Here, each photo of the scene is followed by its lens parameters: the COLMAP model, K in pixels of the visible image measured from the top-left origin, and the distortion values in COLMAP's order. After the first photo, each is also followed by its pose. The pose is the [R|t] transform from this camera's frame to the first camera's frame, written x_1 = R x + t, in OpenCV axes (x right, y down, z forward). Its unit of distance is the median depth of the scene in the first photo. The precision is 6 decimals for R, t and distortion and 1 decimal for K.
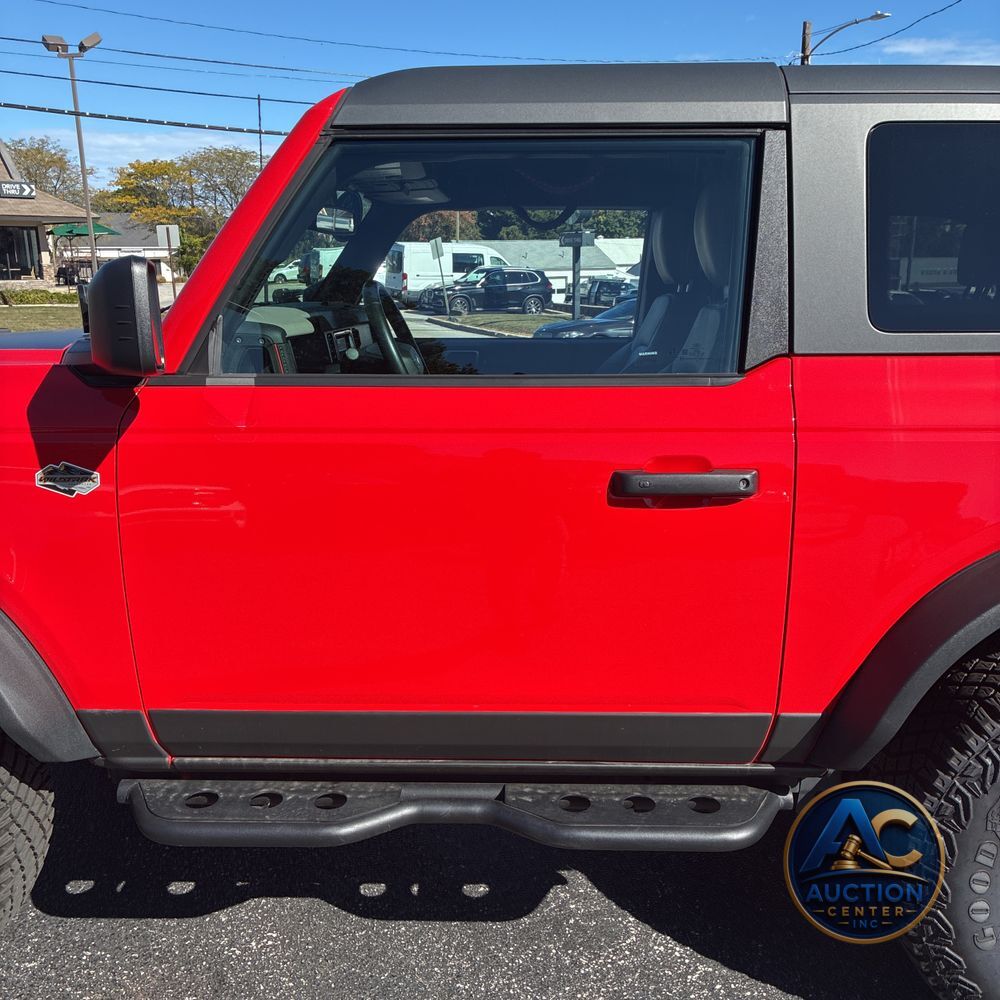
lens RADIAL K [[1029.8, 0, 489.5], [0, 1029.8, 517.0], [0, 0, 1]] dist [0.016256, 0.000000]
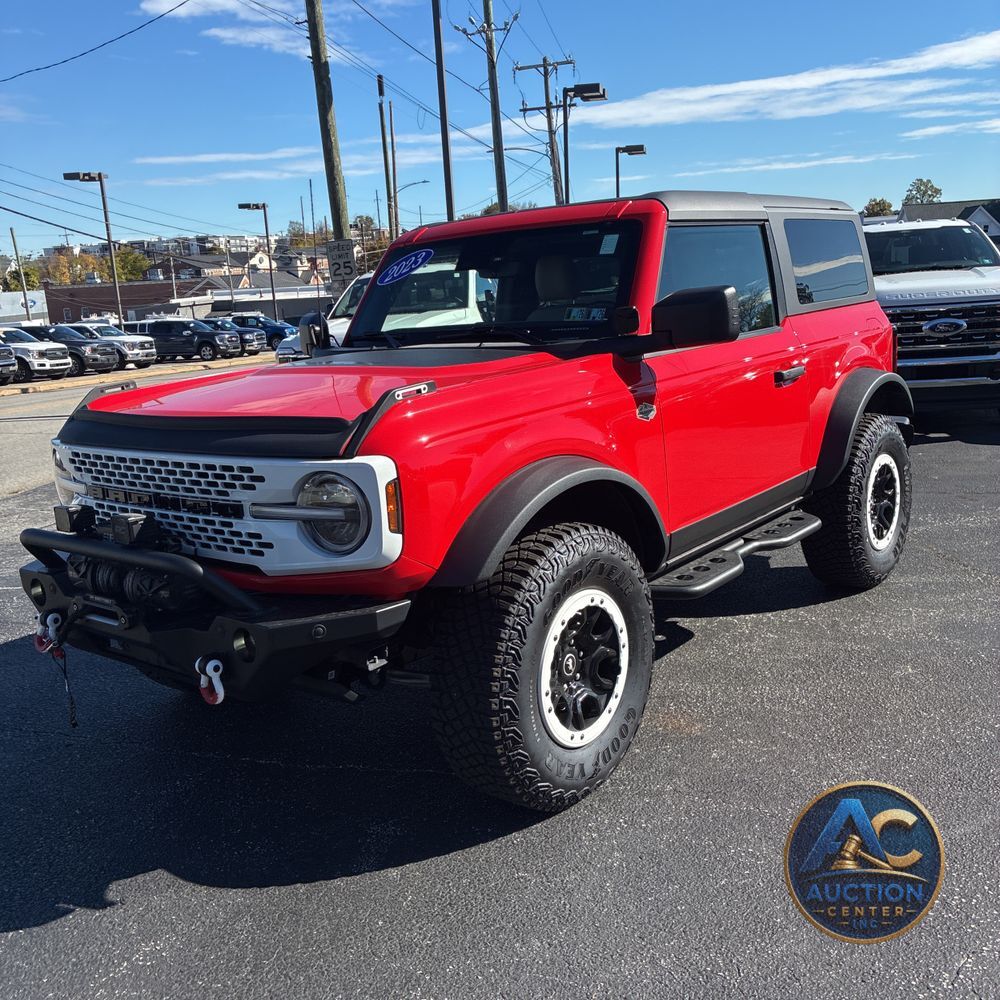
lens RADIAL K [[1029.8, 0, 506.1], [0, 1029.8, 498.1], [0, 0, 1]] dist [0.016256, 0.000000]
pose [[0.612138, -0.206994, 0.763178, -0.127142], [0.244391, 0.967403, 0.066362, -0.004464], [-0.752037, 0.145891, 0.642772, 0.002288]]
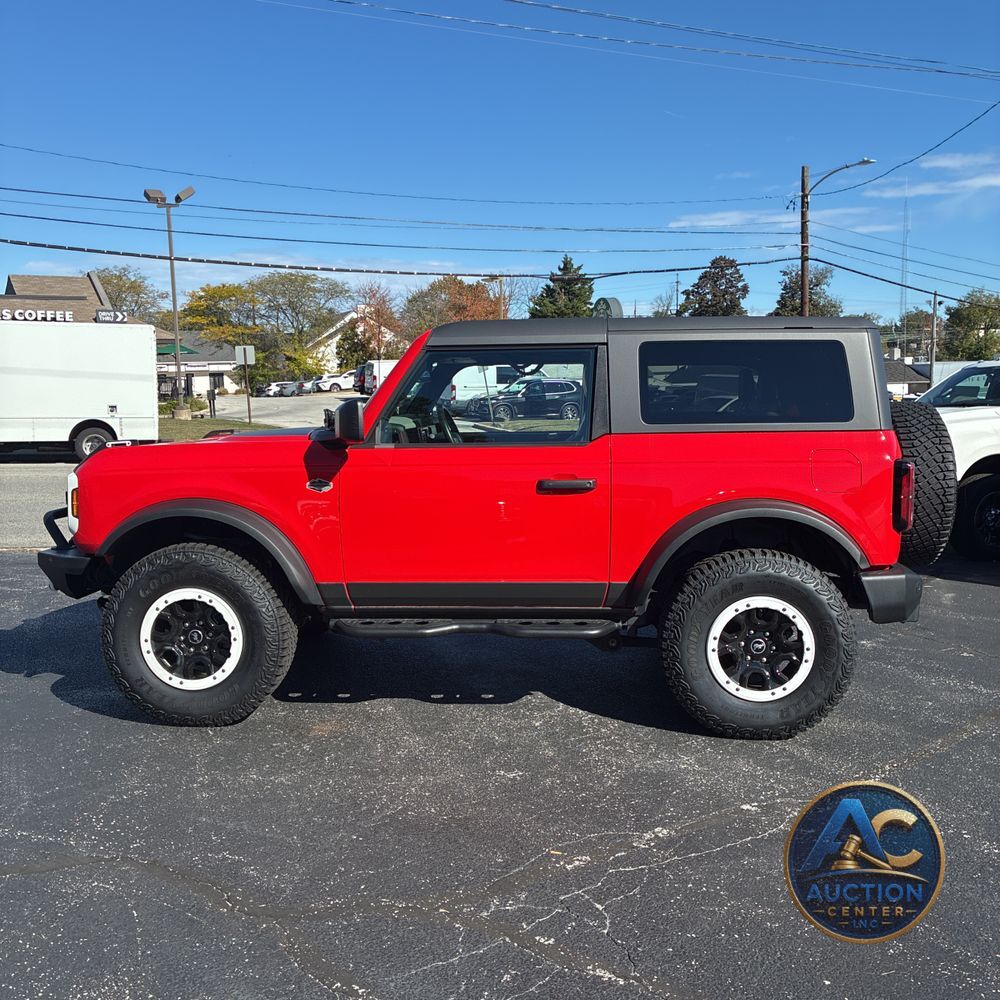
lens RADIAL K [[1029.8, 0, 472.6], [0, 1029.8, 503.4], [0, 0, 1]] dist [0.016256, 0.000000]
pose [[0.998056, -0.005304, -0.062090, 0.007287], [-0.001816, 0.993472, -0.114058, 0.018344], [0.062290, 0.113949, 0.991532, -0.091201]]
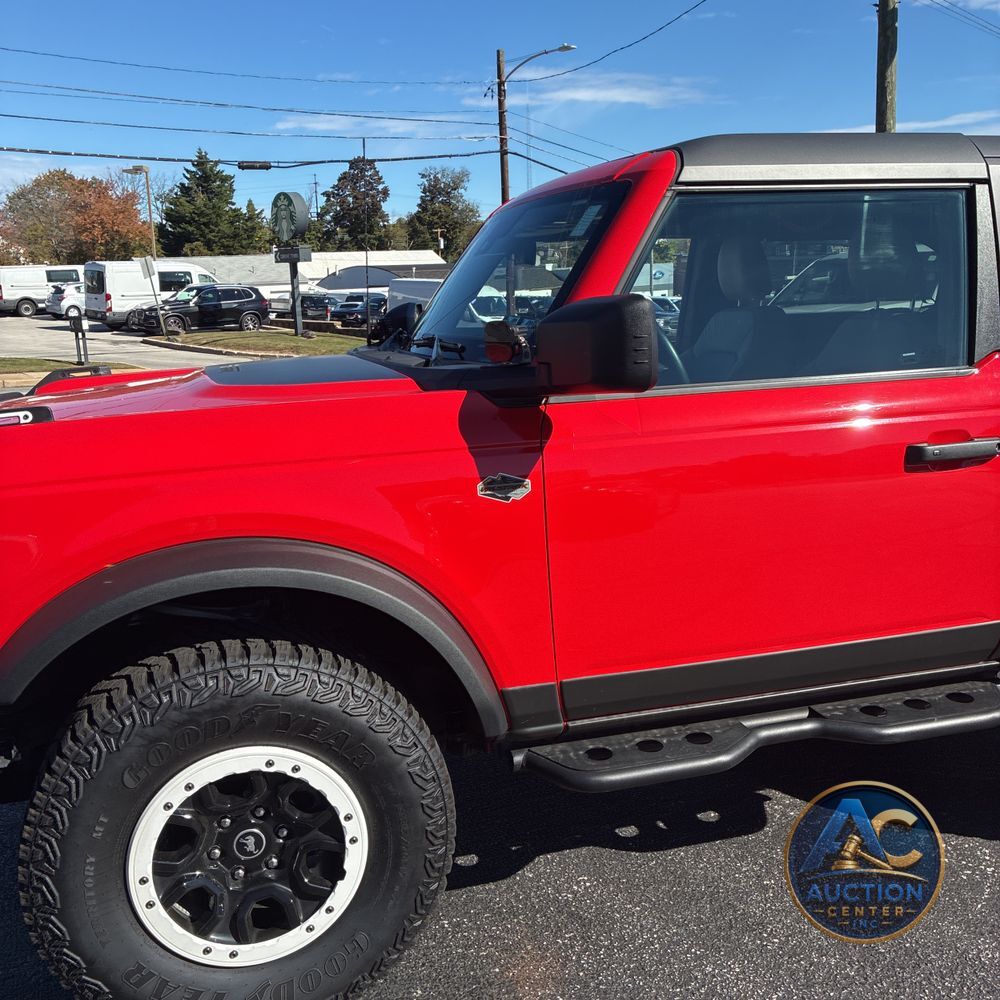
lens RADIAL K [[1029.8, 0, 473.8], [0, 1029.8, 511.5], [0, 0, 1]] dist [0.016256, 0.000000]
pose [[0.956408, -0.089659, 0.277931, -0.048888], [0.094374, 0.995530, -0.003605, -0.000571], [-0.276365, 0.029677, 0.960594, -0.006143]]
